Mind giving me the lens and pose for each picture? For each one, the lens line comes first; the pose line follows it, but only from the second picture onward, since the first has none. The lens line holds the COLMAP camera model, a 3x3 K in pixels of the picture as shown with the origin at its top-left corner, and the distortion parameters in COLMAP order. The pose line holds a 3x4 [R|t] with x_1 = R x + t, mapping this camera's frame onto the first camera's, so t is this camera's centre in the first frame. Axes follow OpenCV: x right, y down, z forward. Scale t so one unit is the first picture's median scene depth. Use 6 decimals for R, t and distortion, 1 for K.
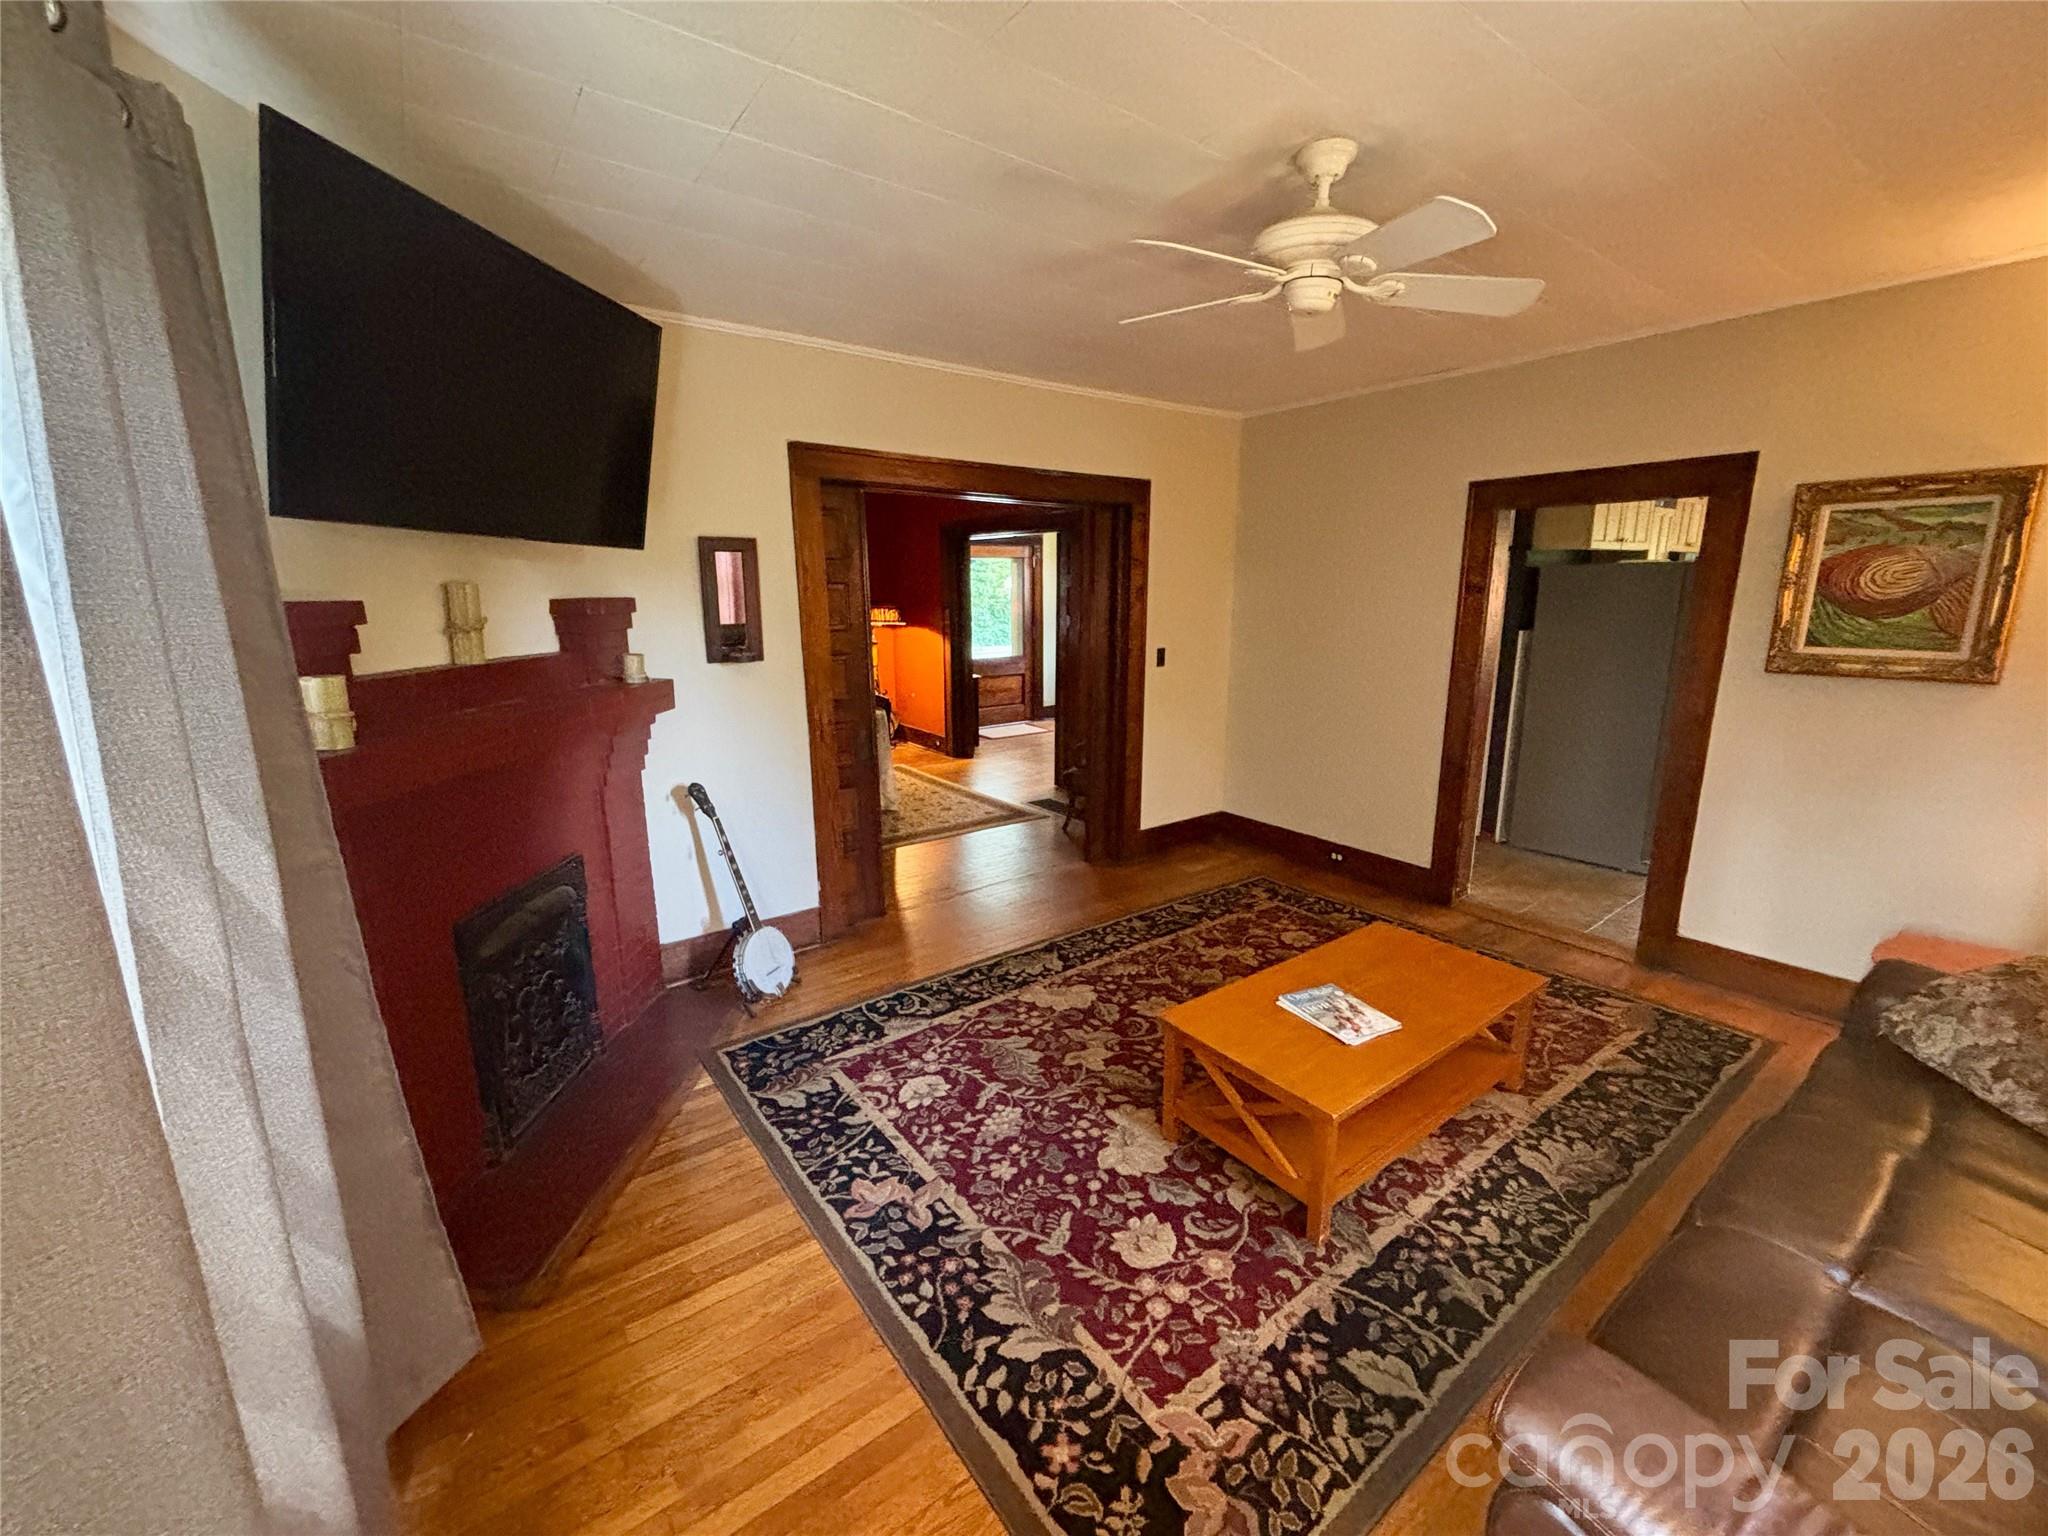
lens RADIAL K [[824.6, 0, 1014.2], [0, 824.6, 764.5], [0, 0, 1]] dist [-0.003259, 0.000012]
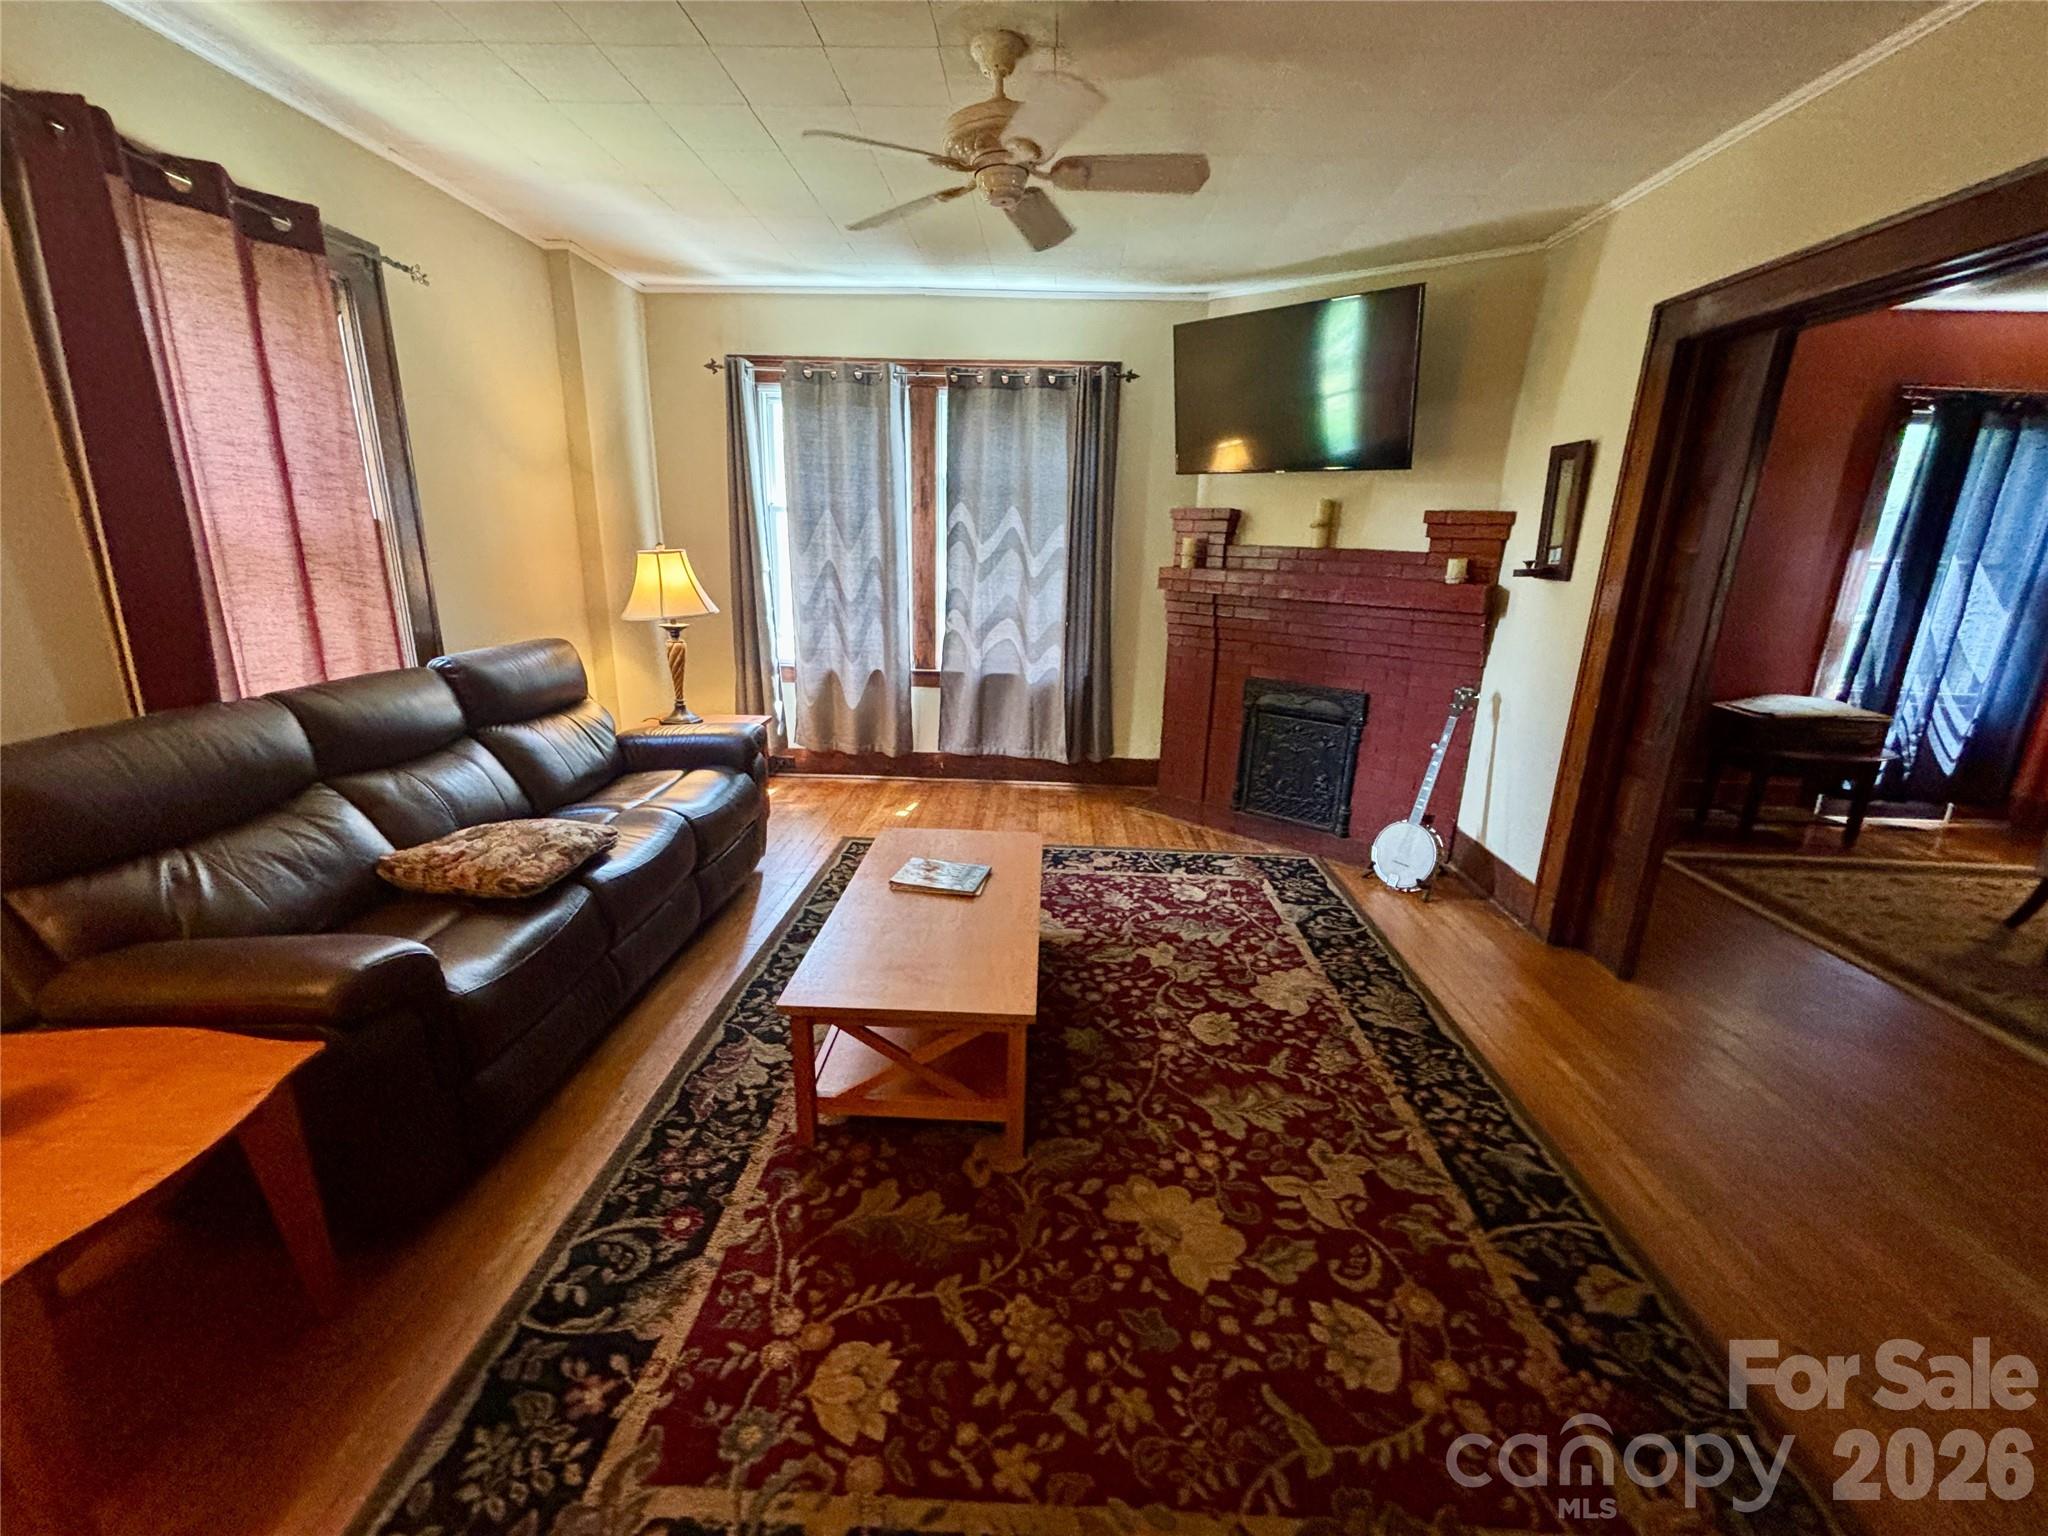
lens RADIAL K [[824.6, 0, 1025.5], [0, 824.6, 758.6], [0, 0, 1]] dist [-0.003259, 0.000012]
pose [[-0.613329, 0.195269, -0.765309, 0.916510], [-0.194598, 0.901727, 0.386030, -0.218254], [0.765480, 0.385691, -0.515056, 1.299740]]
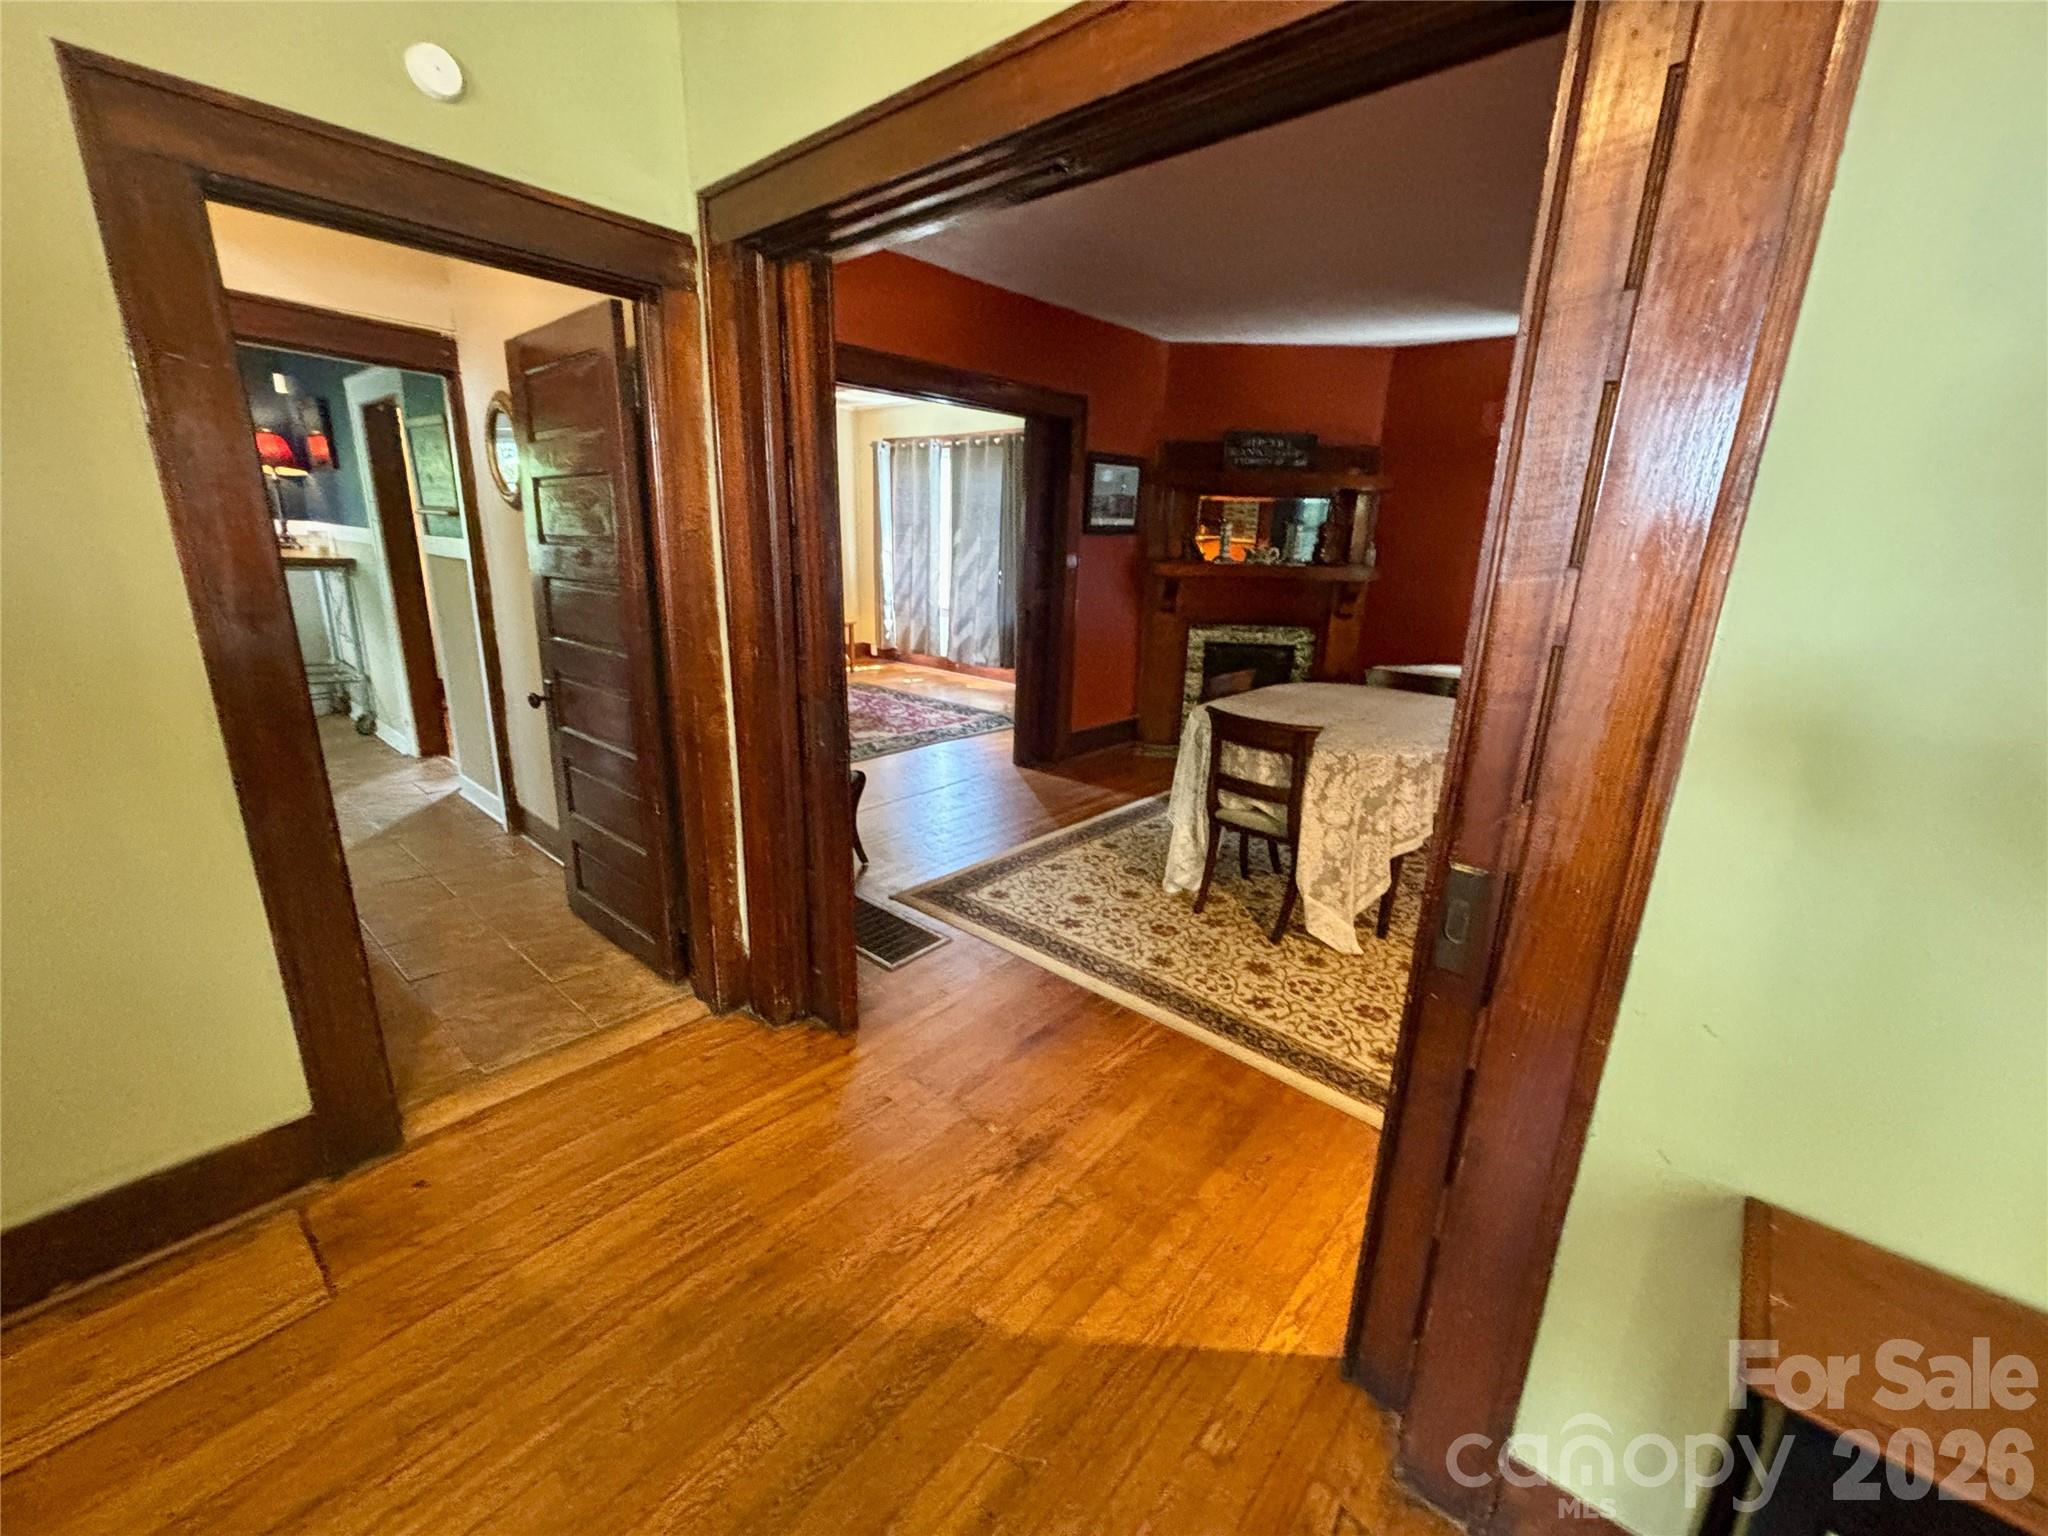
lens RADIAL K [[824.6, 0, 1036.6], [0, 824.6, 768.8], [0, 0, 1]] dist [-0.003259, 0.000012]
pose [[-0.973116, 0.038638, -0.227053, 0.142229], [-0.074440, 0.880154, 0.468816, -0.581600], [0.217955, 0.473114, -0.853615, 2.977321]]
